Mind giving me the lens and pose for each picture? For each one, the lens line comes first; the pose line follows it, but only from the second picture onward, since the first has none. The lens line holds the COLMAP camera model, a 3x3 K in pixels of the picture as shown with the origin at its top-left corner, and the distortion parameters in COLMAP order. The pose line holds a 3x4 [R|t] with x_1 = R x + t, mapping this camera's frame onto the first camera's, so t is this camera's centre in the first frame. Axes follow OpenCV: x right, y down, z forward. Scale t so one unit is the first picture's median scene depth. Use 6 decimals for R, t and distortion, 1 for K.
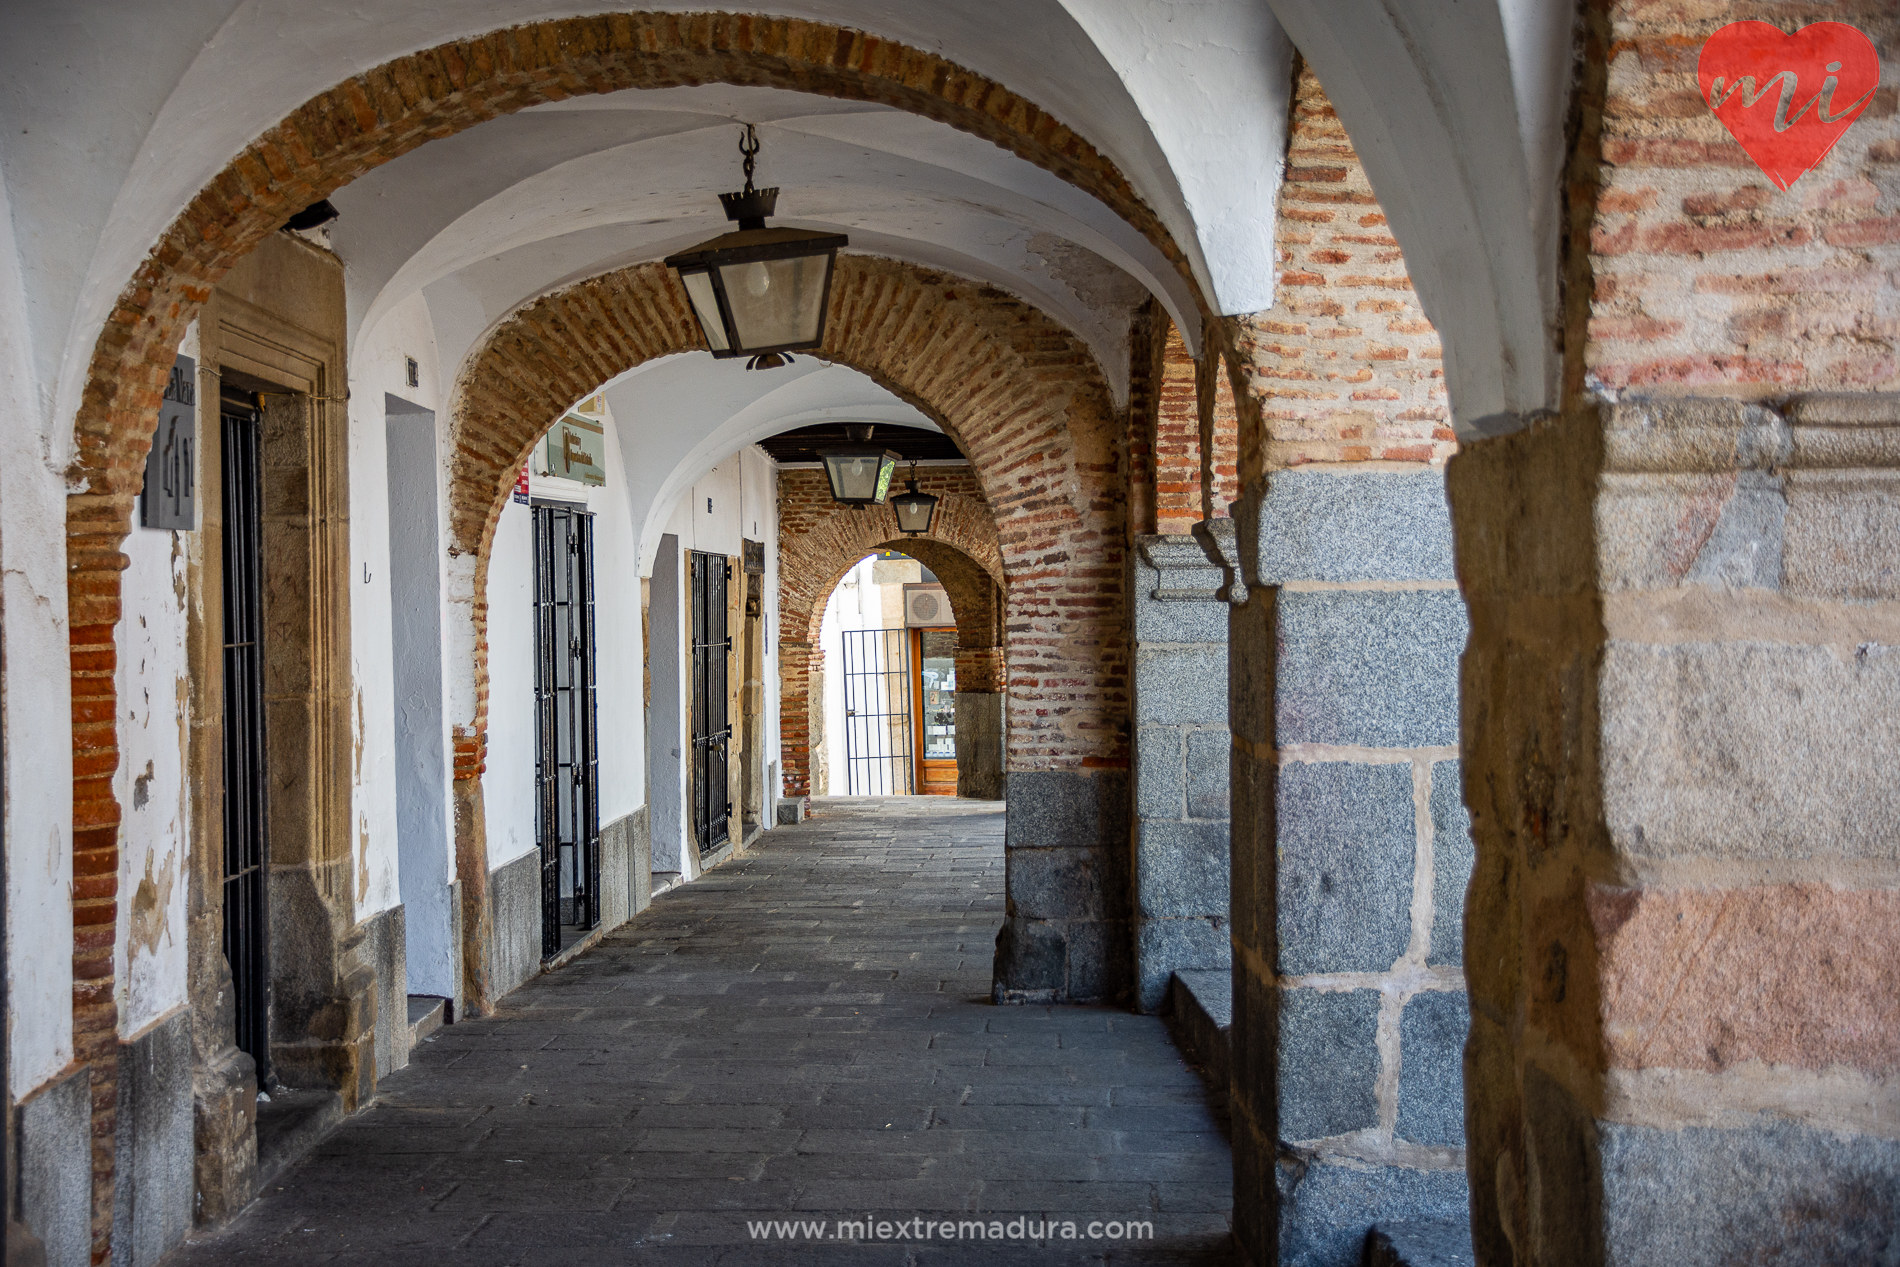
lens RADIAL K [[3280.0, 0, 950.0], [0, 3280.0, 633.5], [0, 0, 1]] dist [0.002766, 0.000208]
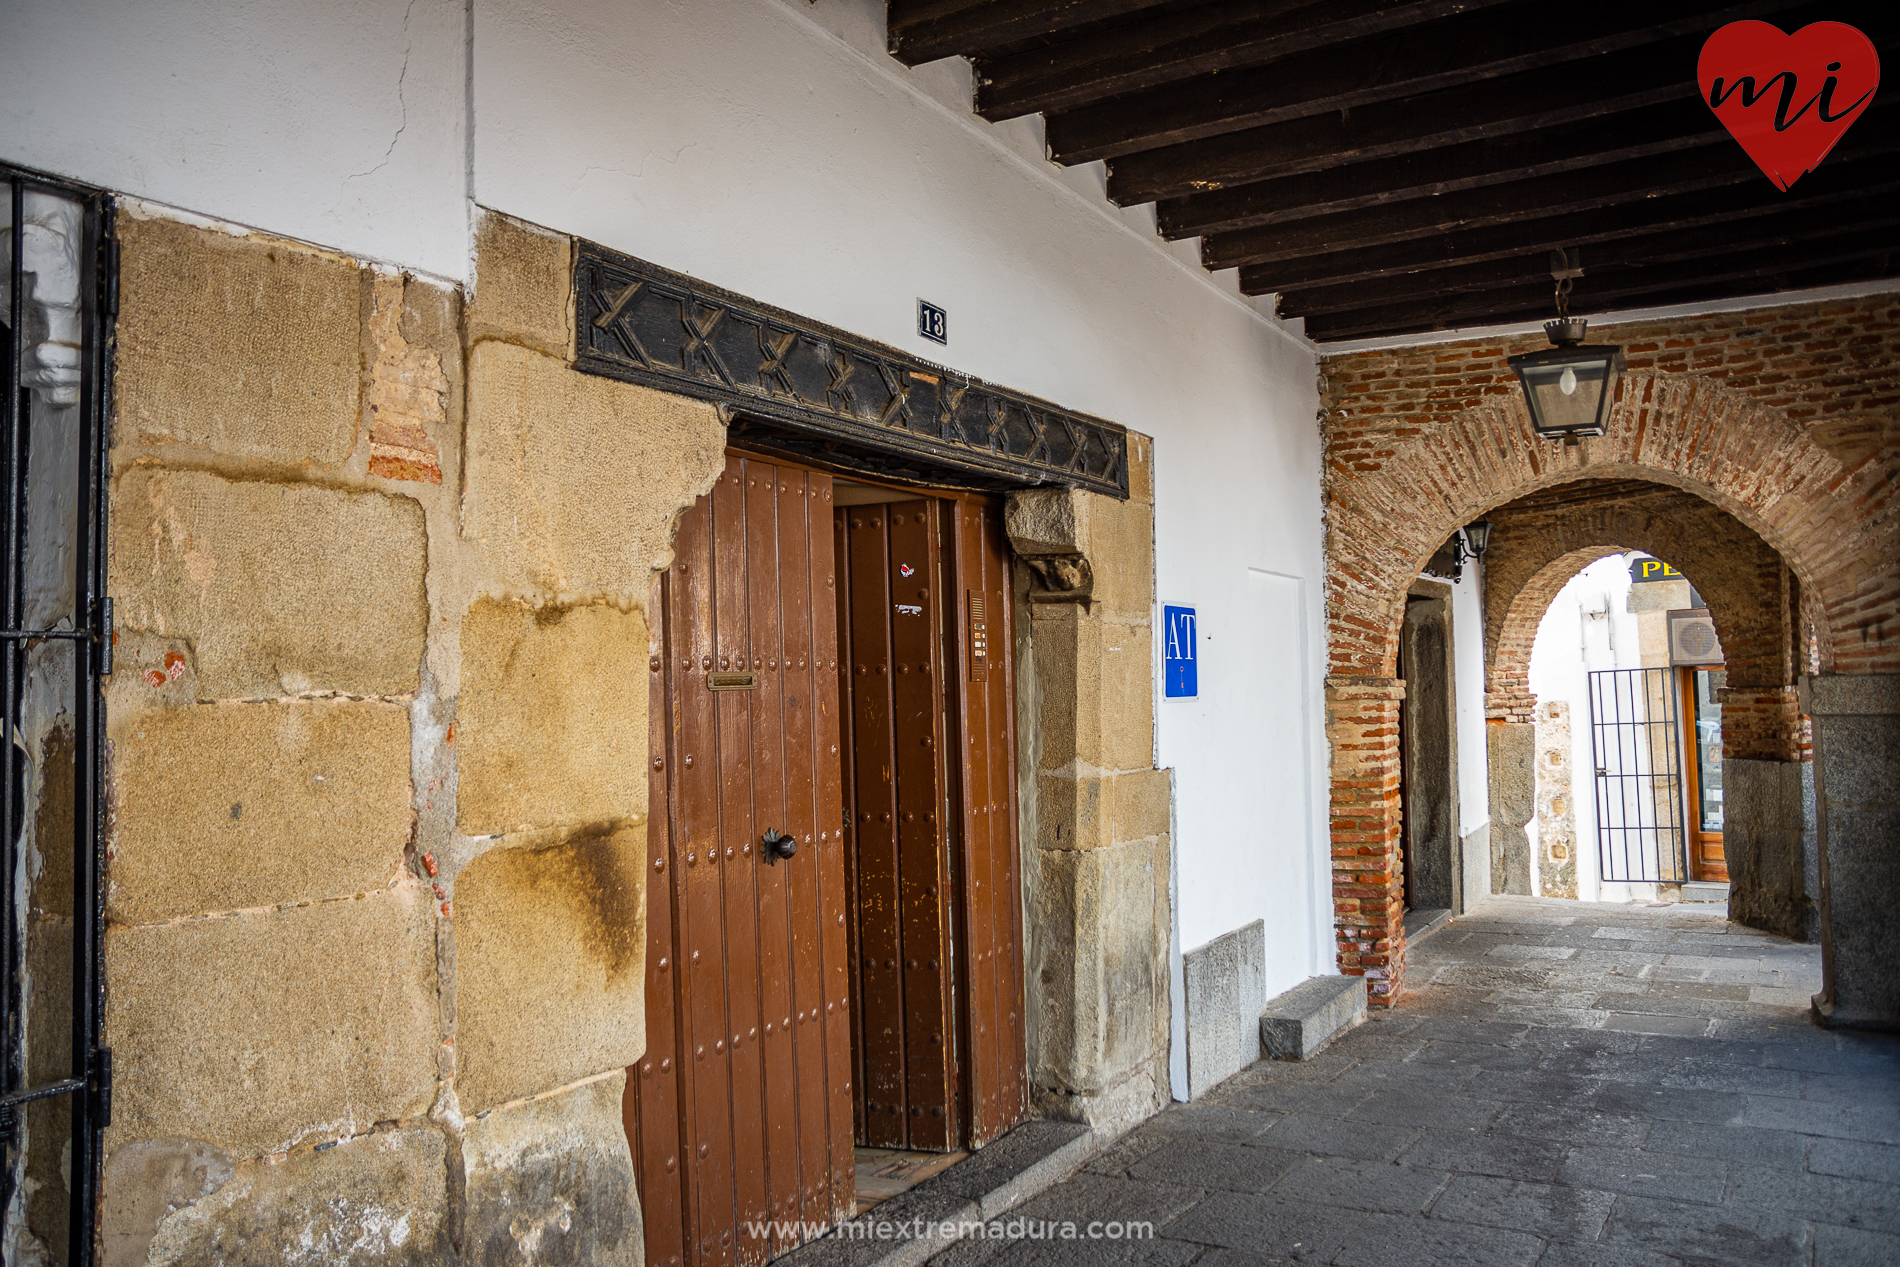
lens RADIAL K [[1524.0, 0, 926.6], [0, 1524.0, 641.5], [0, 0, 1]] dist [-0.147723, 0.170199]
pose [[0.862768, -0.022002, -0.505121, 0.014173], [0.004560, 0.999351, -0.035741, 0.004894], [0.505579, 0.028533, 0.862308, 0.677001]]
